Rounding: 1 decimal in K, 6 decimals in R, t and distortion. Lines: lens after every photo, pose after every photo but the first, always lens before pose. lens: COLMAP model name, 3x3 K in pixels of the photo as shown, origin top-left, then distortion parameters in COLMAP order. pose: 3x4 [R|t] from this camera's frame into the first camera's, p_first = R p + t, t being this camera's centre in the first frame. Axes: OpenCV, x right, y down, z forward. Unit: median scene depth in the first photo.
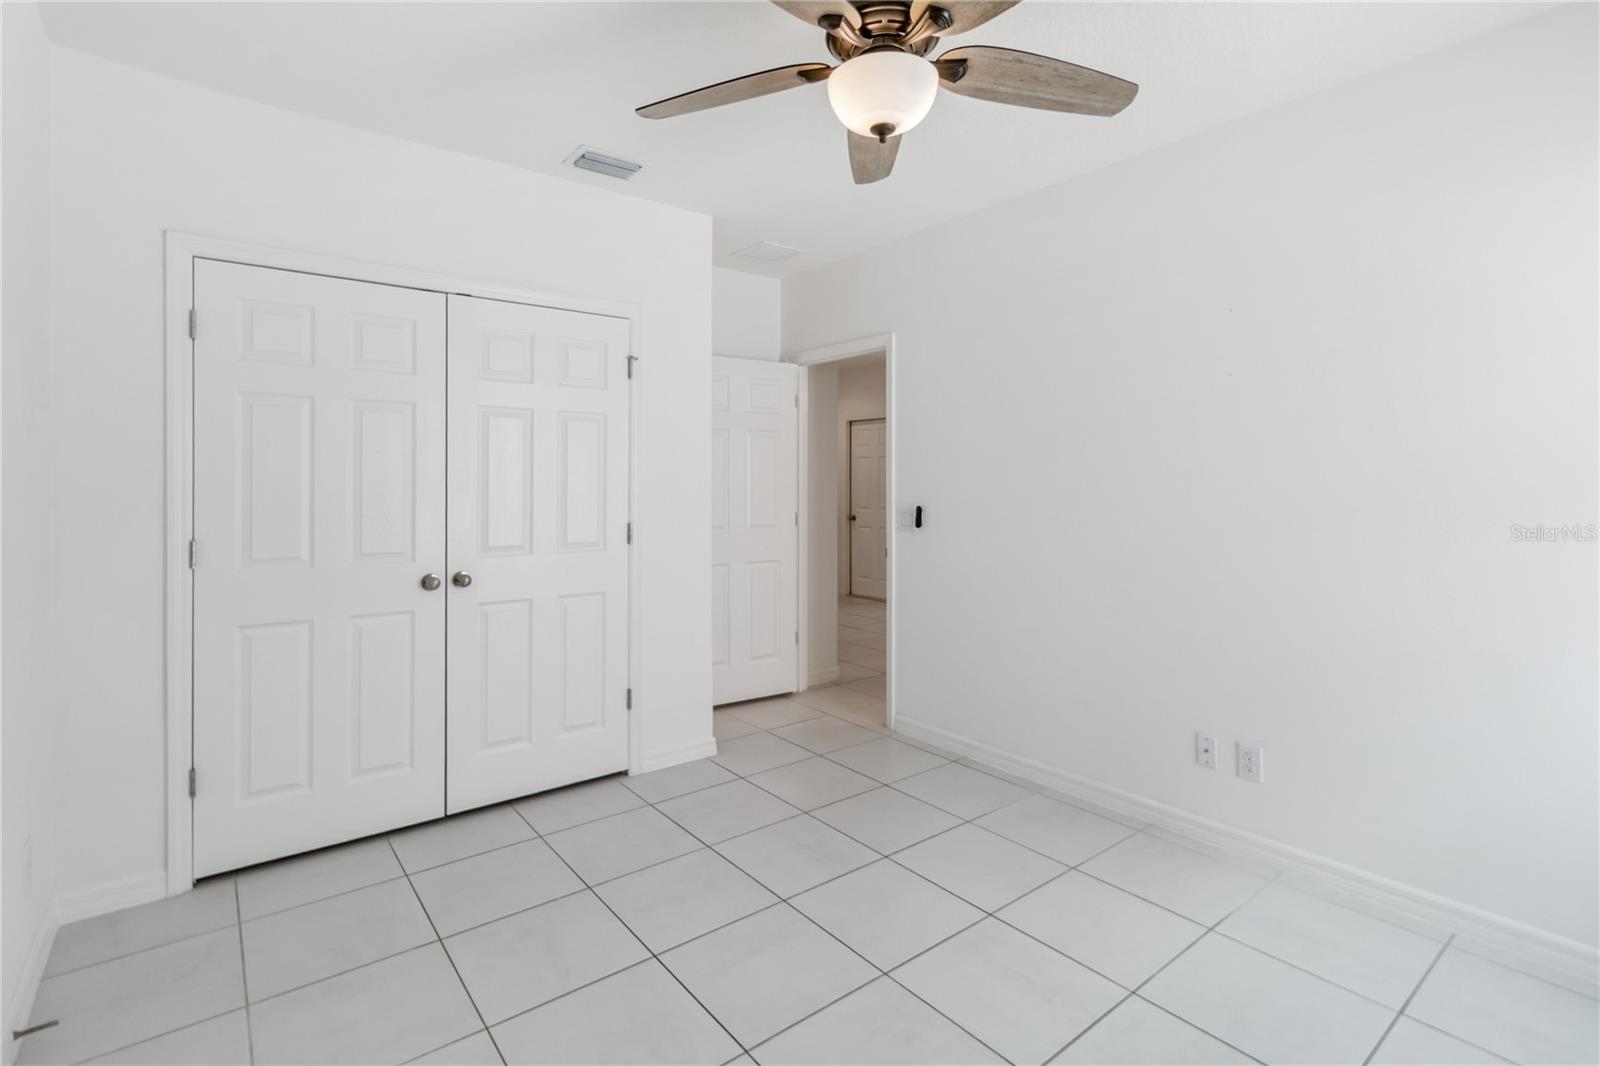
lens RADIAL K [[755.6, 0, 800.6], [0, 755.6, 484.8], [0, 0, 1]] dist [-0.001436, -0.000135]
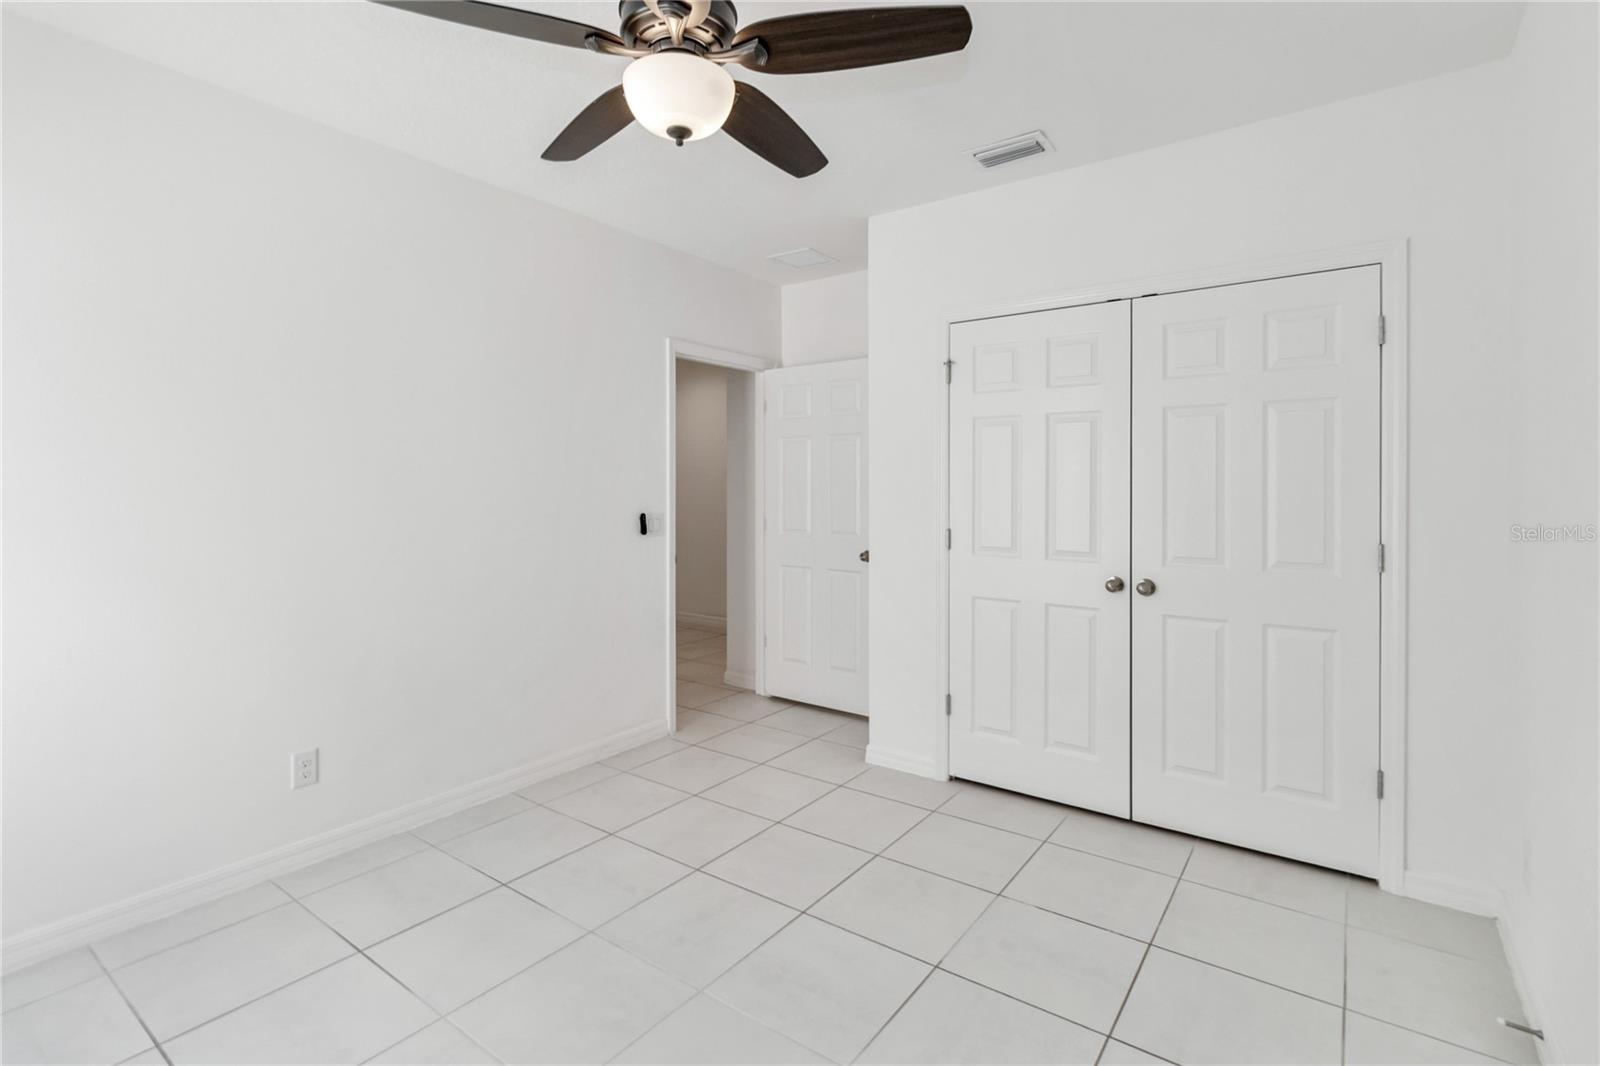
lens RADIAL K [[755.6, 0, 800.6], [0, 755.6, 484.8], [0, 0, 1]] dist [-0.001436, -0.000135]
pose [[0.270710, -0.001785, -0.962659, 0.384529], [-0.004116, 0.999987, -0.003011, -0.001528], [0.962652, 0.004778, 0.270699, 0.307847]]
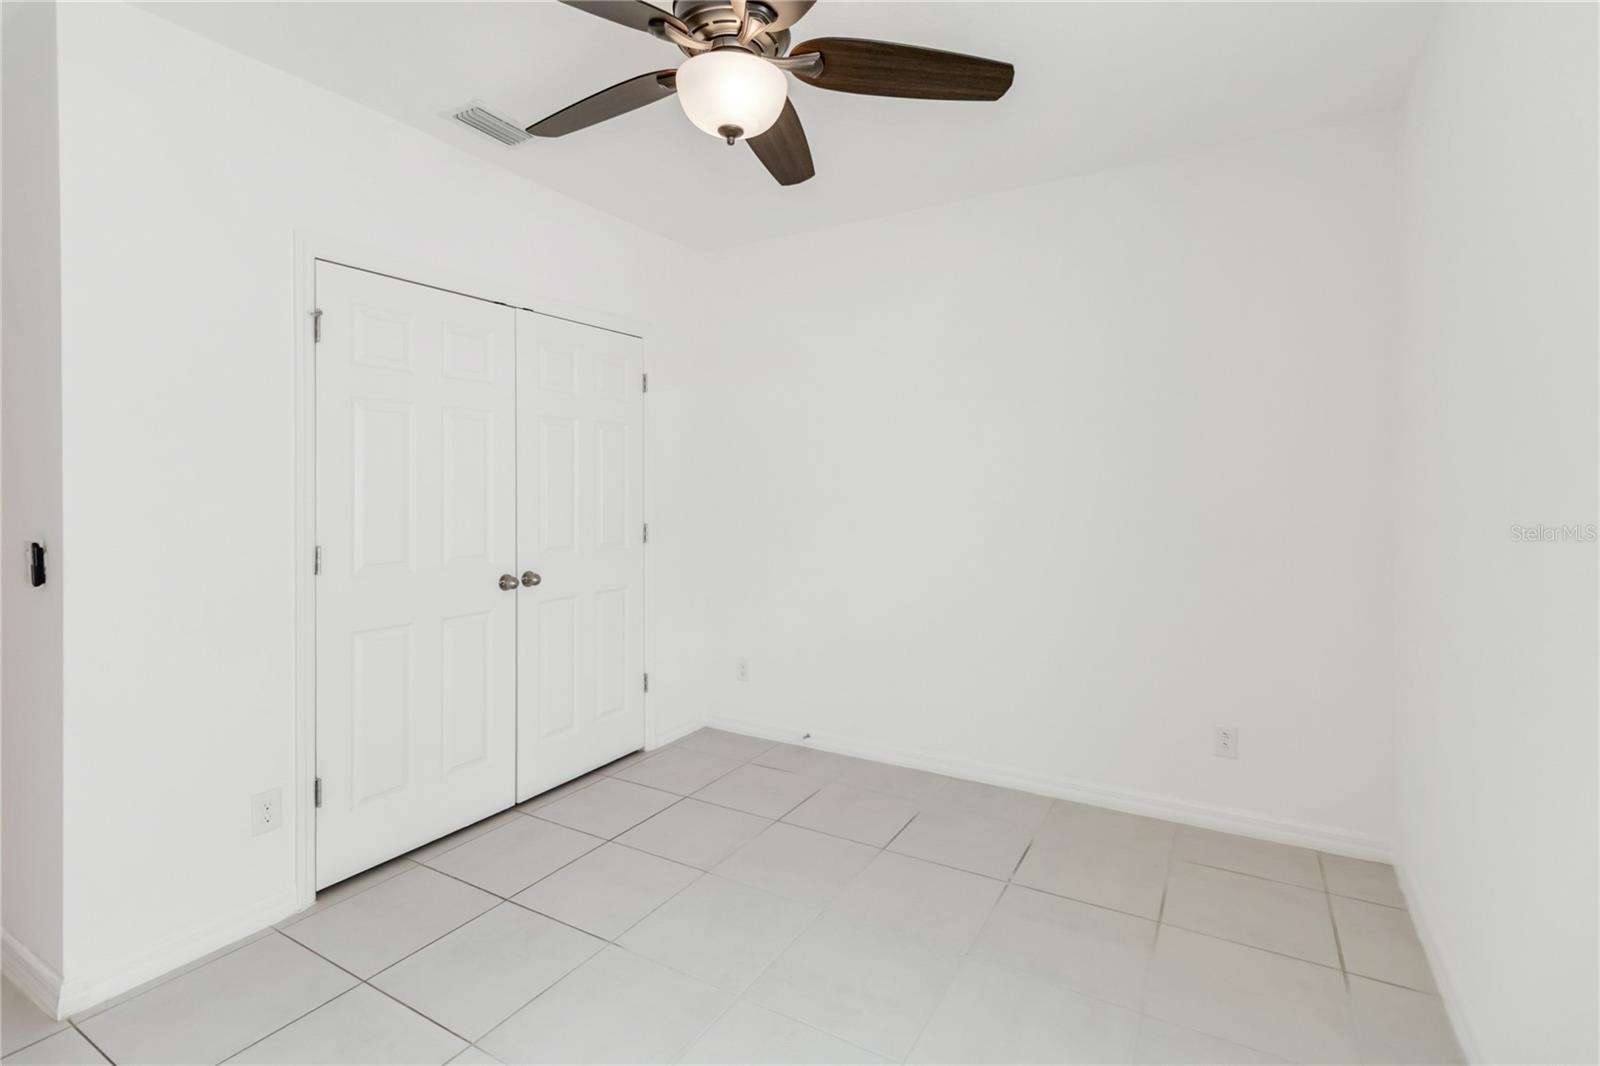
lens RADIAL K [[755.6, 0, 800.6], [0, 755.6, 484.8], [0, 0, 1]] dist [-0.001436, -0.000135]
pose [[0.927058, -0.011430, 0.374743, -0.497410], [0.018711, 0.999700, -0.015798, 0.018666], [-0.374450, 0.021657, 0.926994, -0.132945]]
